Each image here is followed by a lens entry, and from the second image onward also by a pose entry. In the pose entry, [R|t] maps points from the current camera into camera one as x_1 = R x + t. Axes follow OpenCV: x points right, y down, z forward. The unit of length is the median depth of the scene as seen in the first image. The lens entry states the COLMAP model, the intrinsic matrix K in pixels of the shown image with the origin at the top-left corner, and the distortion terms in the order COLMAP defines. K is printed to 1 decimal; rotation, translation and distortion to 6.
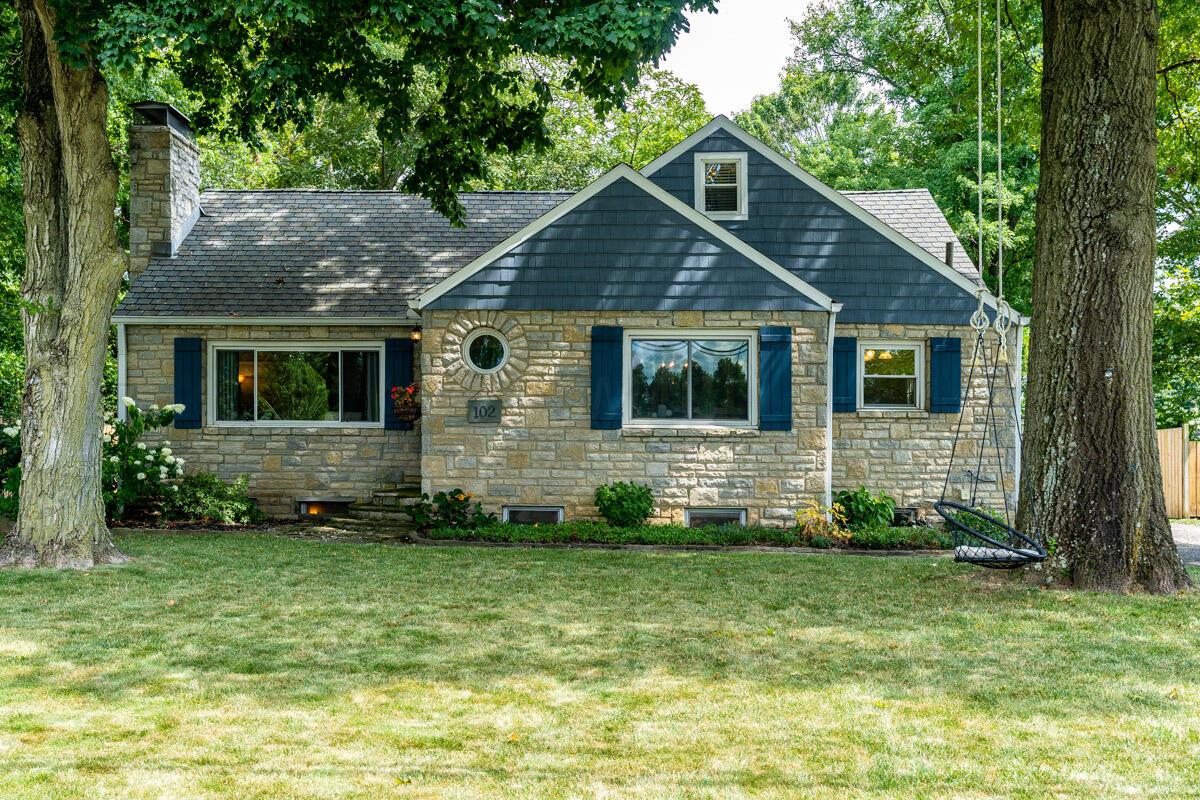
lens RADIAL K [[1202.4, 0, 599.3], [0, 1202.4, 445.0], [0, 0, 1]] dist [-0.005604, -0.002105]
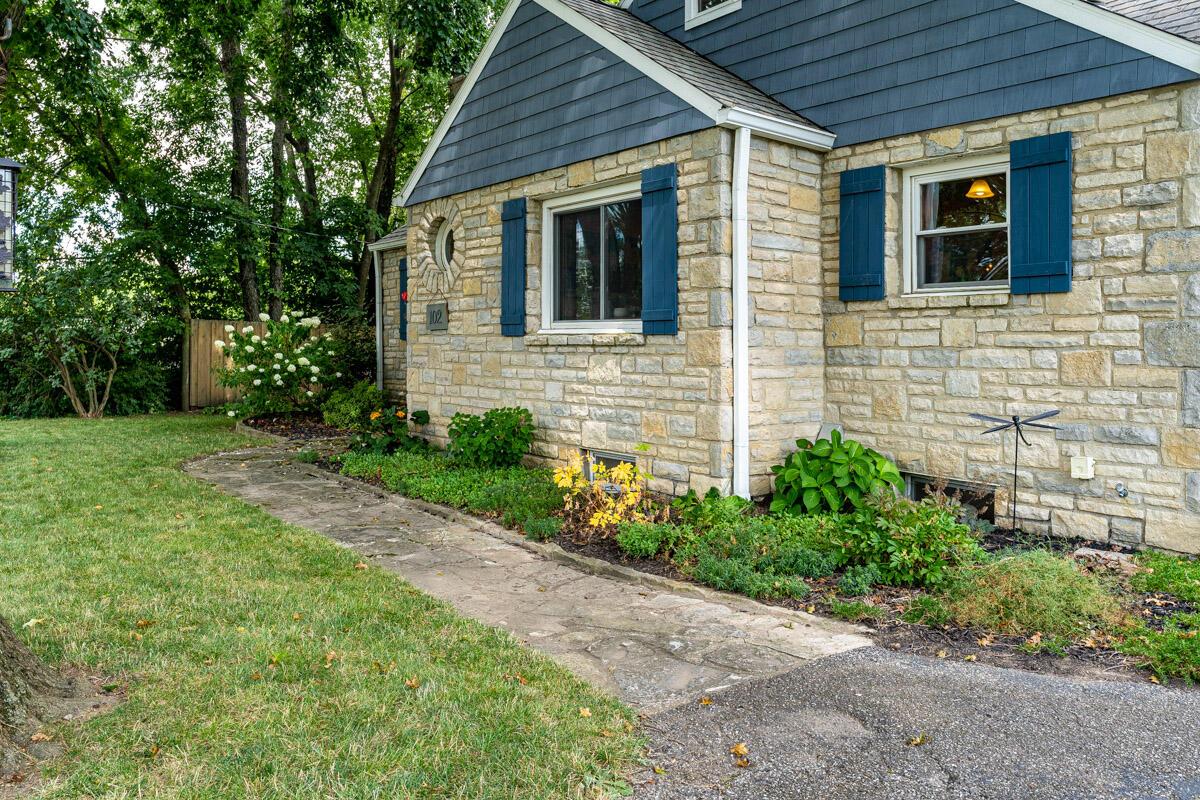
lens RADIAL K [[936.2, 0, 600.3], [0, 936.2, 351.2], [0, 0, 1]] dist [0.003870, 0.000860]
pose [[0.640278, 0.000327, -0.768143, 0.489928], [-0.001378, 0.999999, -0.000723, -0.003263], [0.768142, 0.001522, 0.640278, 0.661652]]
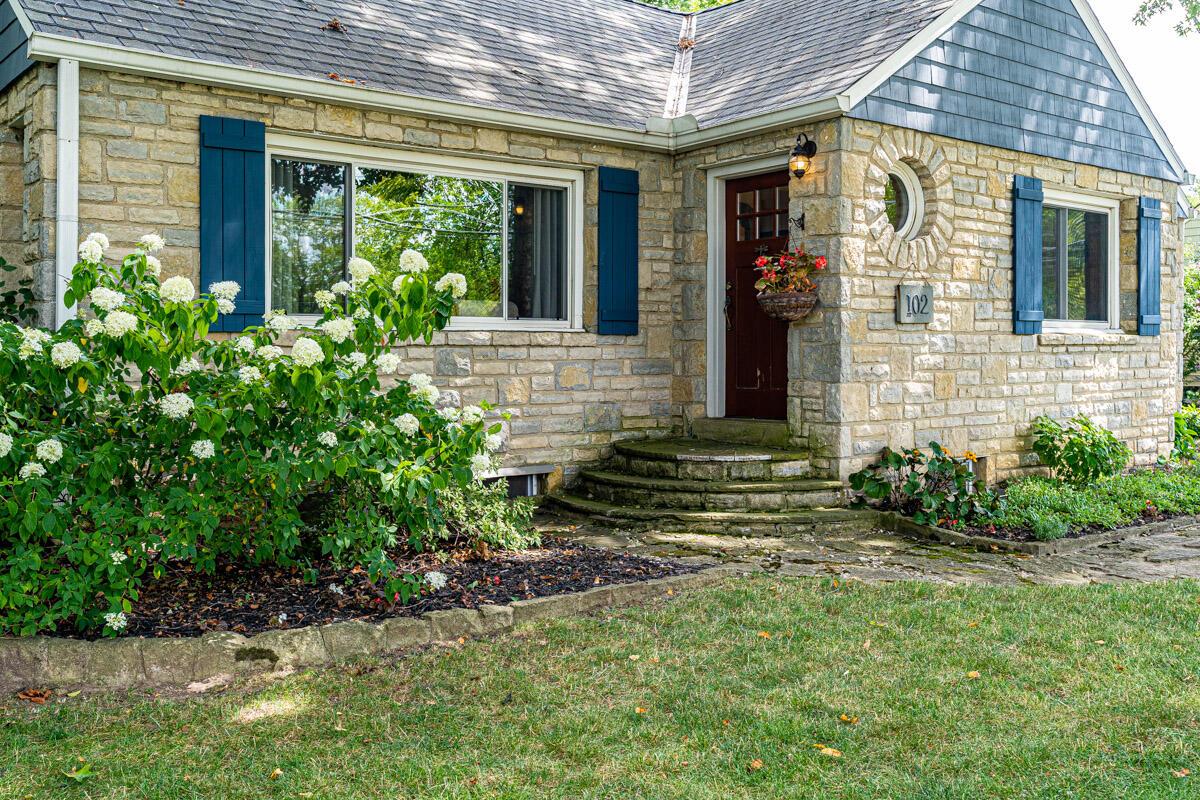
lens RADIAL K [[1107.7, 0, 599.7], [0, 1107.7, 354.2], [0, 0, 1]] dist [0.002222, 0.005539]
pose [[0.753300, -0.014226, 0.657523, -0.563092], [0.005068, 0.999862, 0.015826, -0.013151], [-0.657657, -0.008589, 0.753268, 0.694683]]
